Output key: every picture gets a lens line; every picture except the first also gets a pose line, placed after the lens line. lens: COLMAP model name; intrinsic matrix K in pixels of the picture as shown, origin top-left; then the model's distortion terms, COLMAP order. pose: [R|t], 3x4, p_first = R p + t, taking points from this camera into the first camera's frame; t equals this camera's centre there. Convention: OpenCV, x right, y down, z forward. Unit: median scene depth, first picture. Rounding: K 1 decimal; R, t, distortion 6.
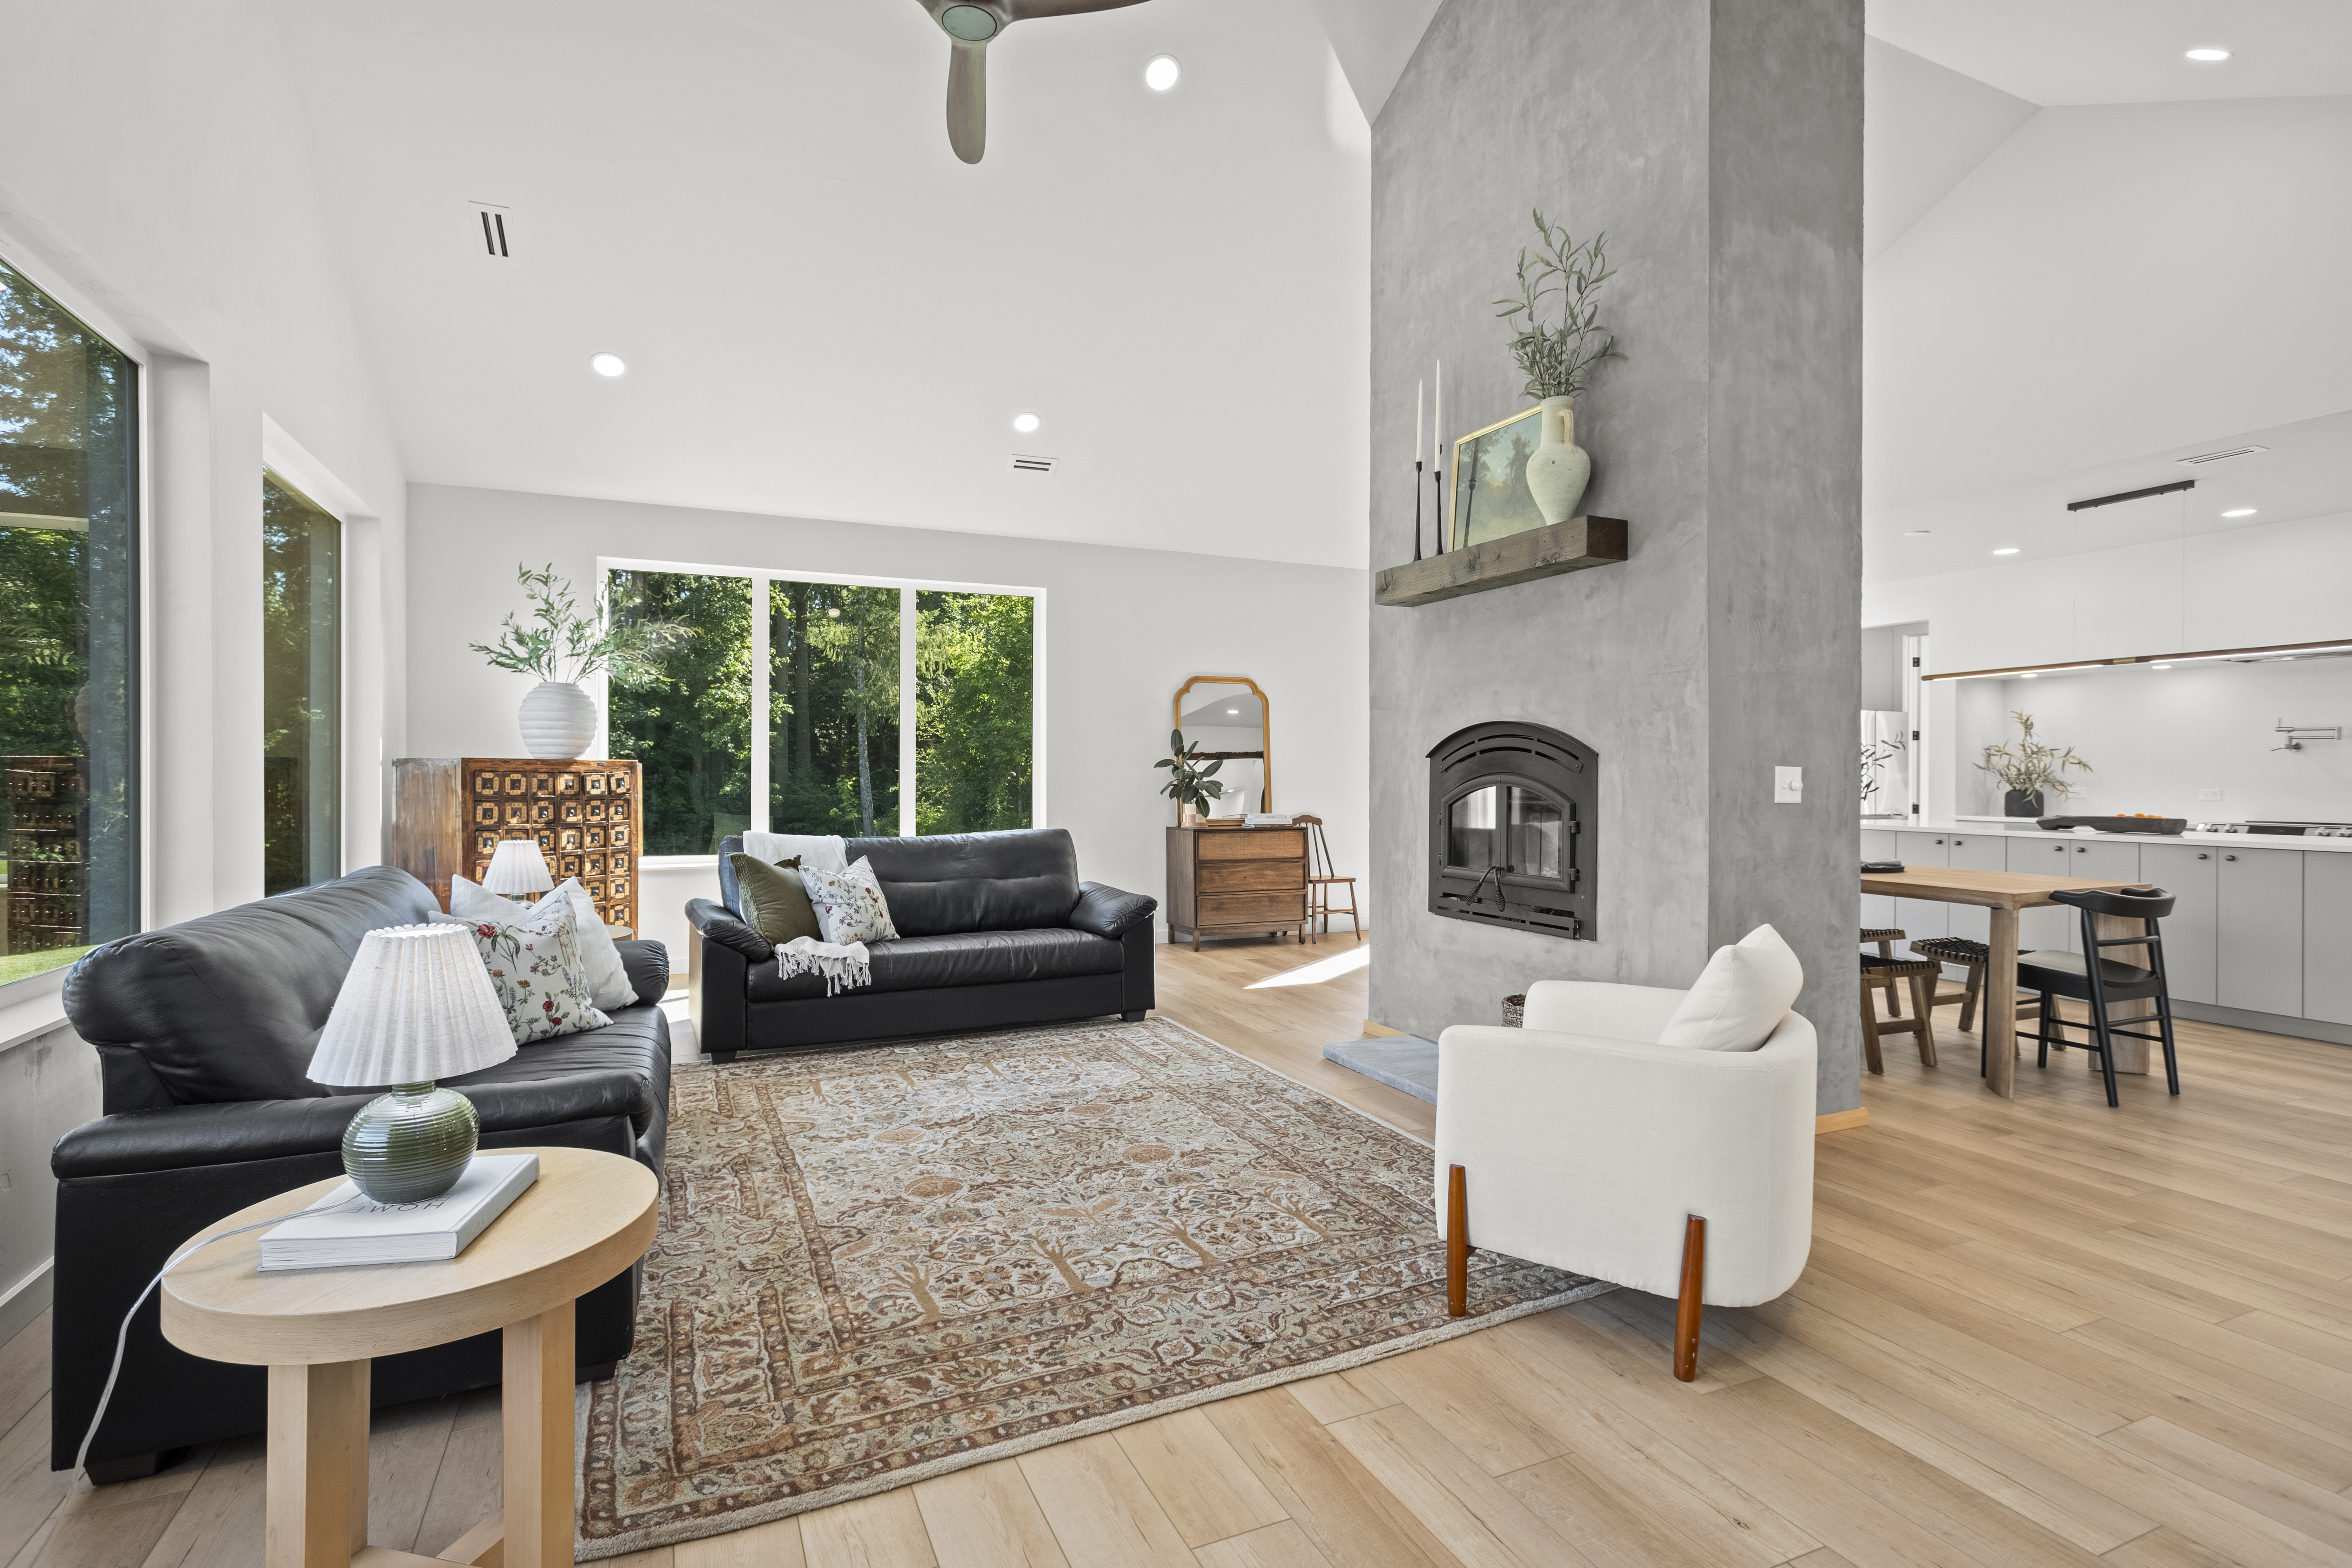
lens RADIAL K [[1140.8, 0, 1190.5], [0, 1140.8, 792.1], [0, 0, 1]] dist [-0.009536, 0.014173]
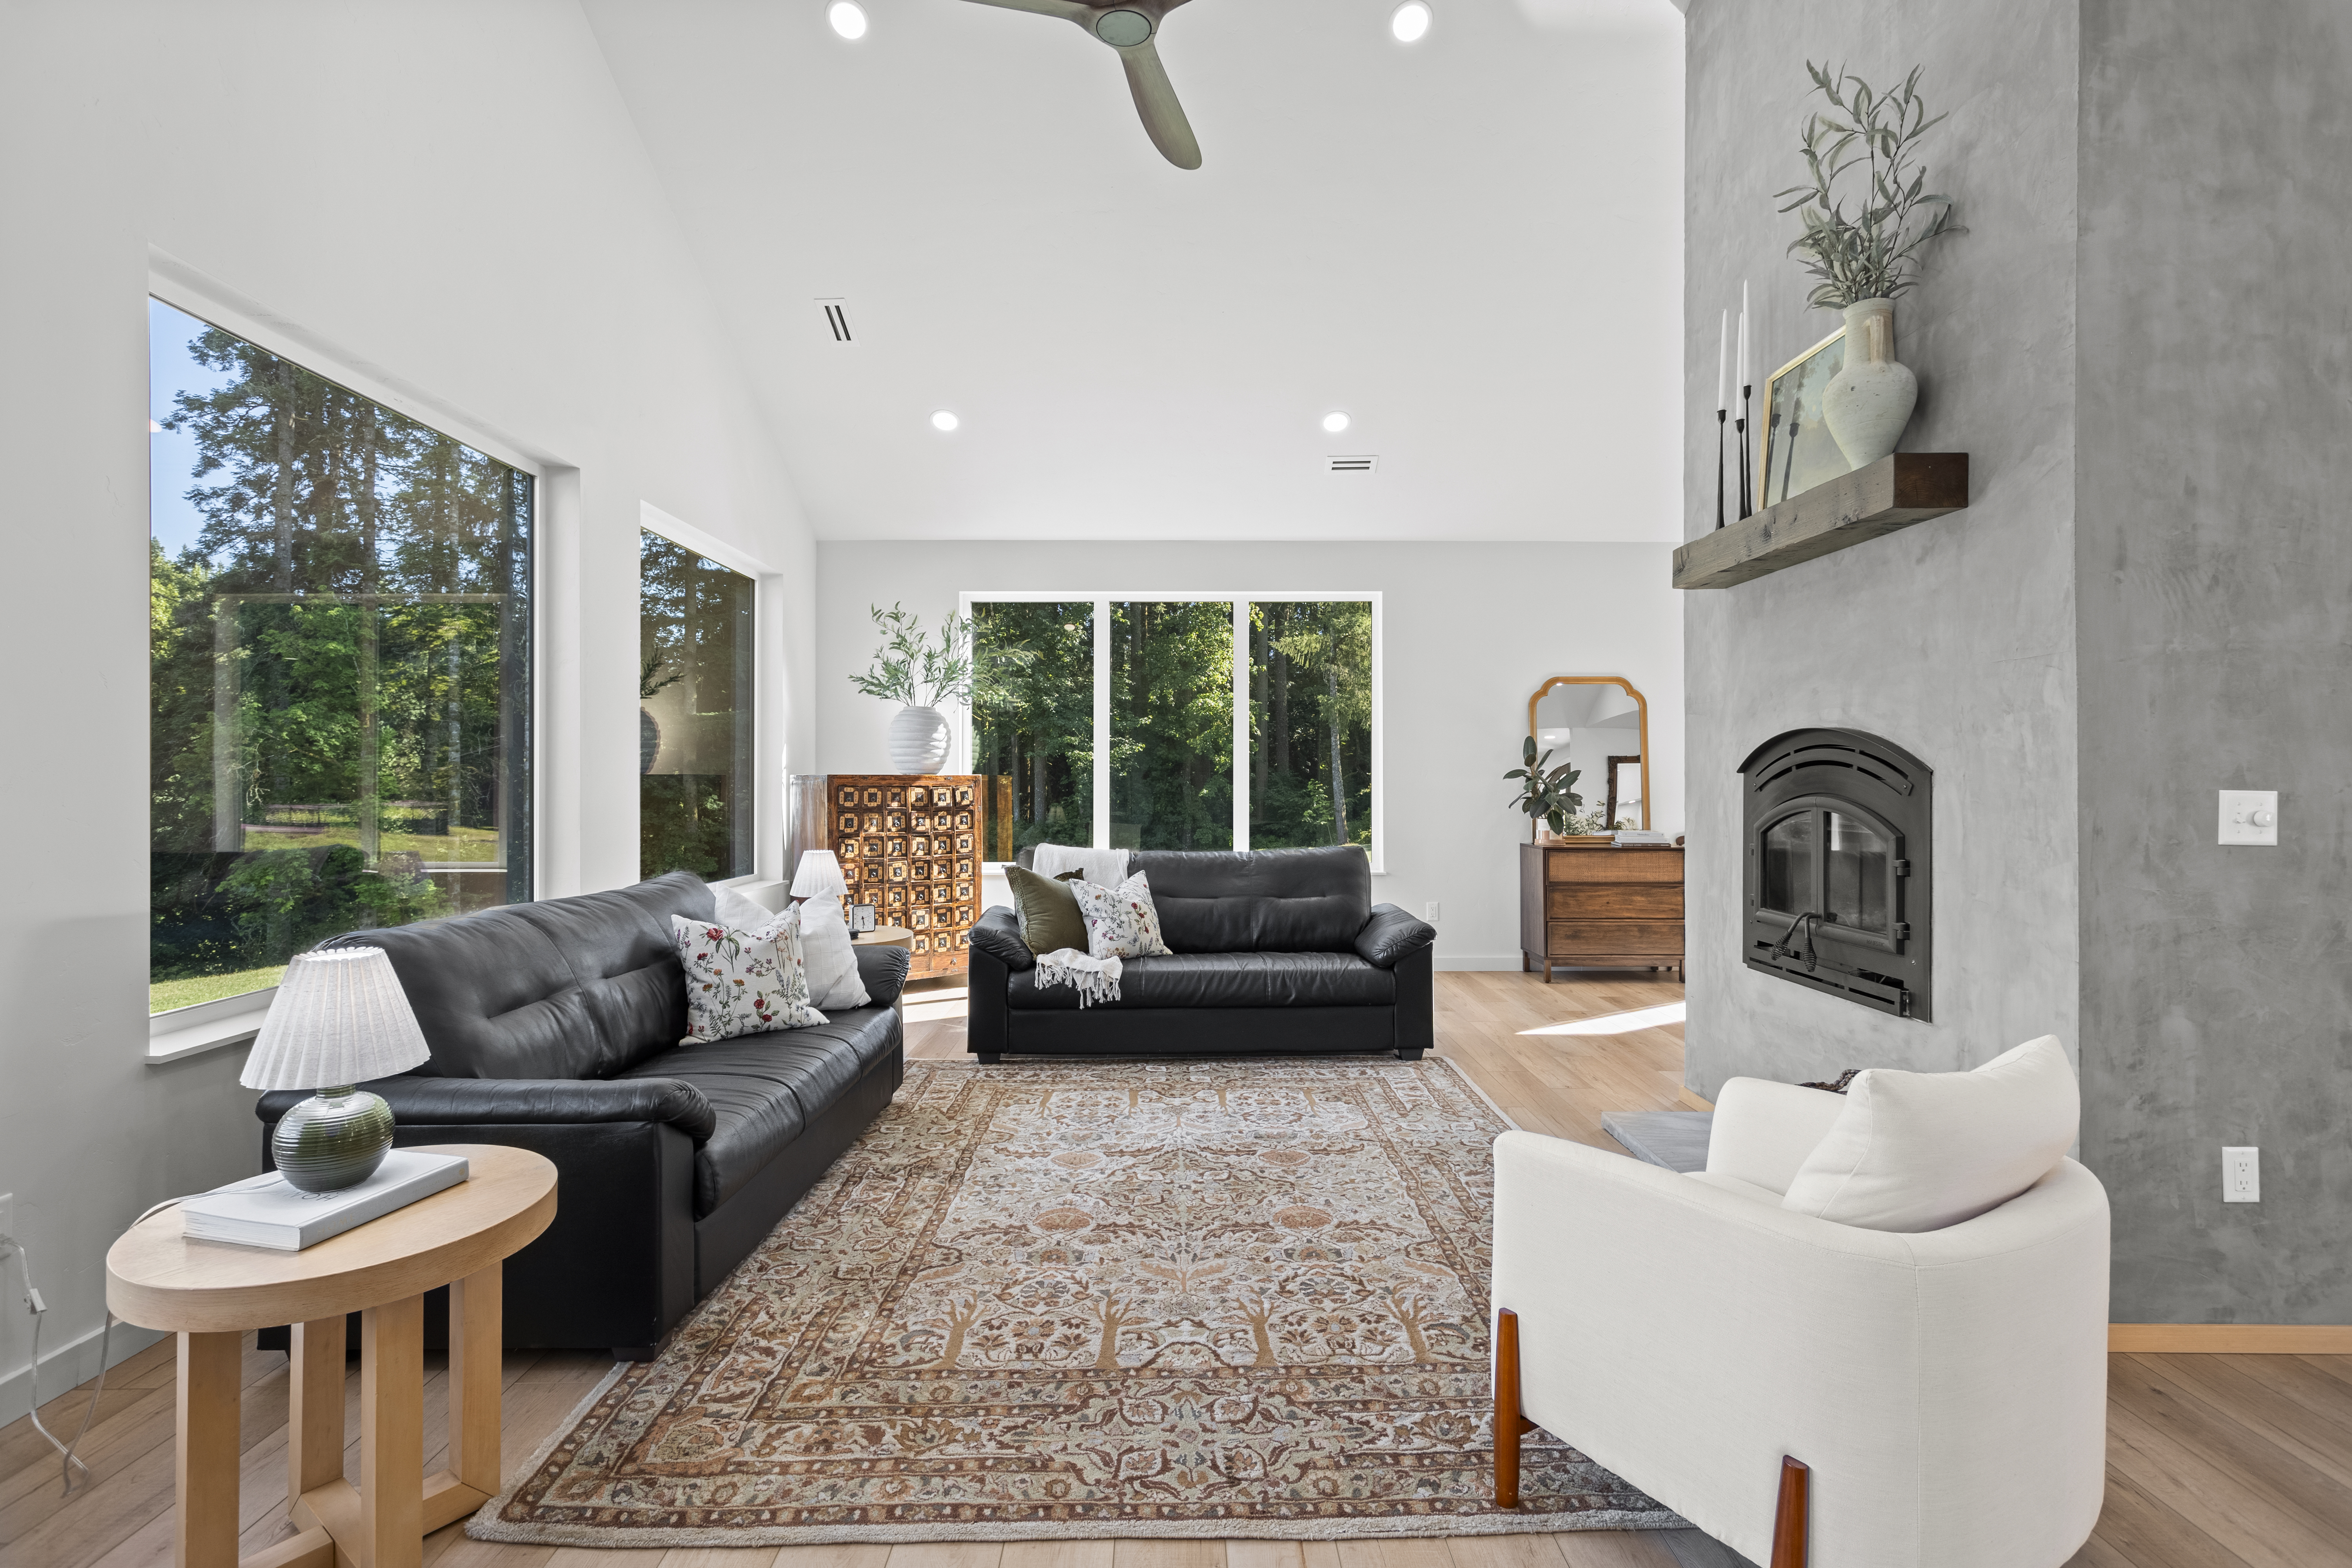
lens RADIAL K [[1140.8, 0, 1155.6], [0, 1140.8, 787.4], [0, 0, 1]] dist [-0.009536, 0.014173]
pose [[0.908271, 0.001102, -0.418380, 0.222596], [-0.004046, 0.999973, -0.006150, -0.017229], [0.418362, 0.007279, 0.908251, 0.121594]]
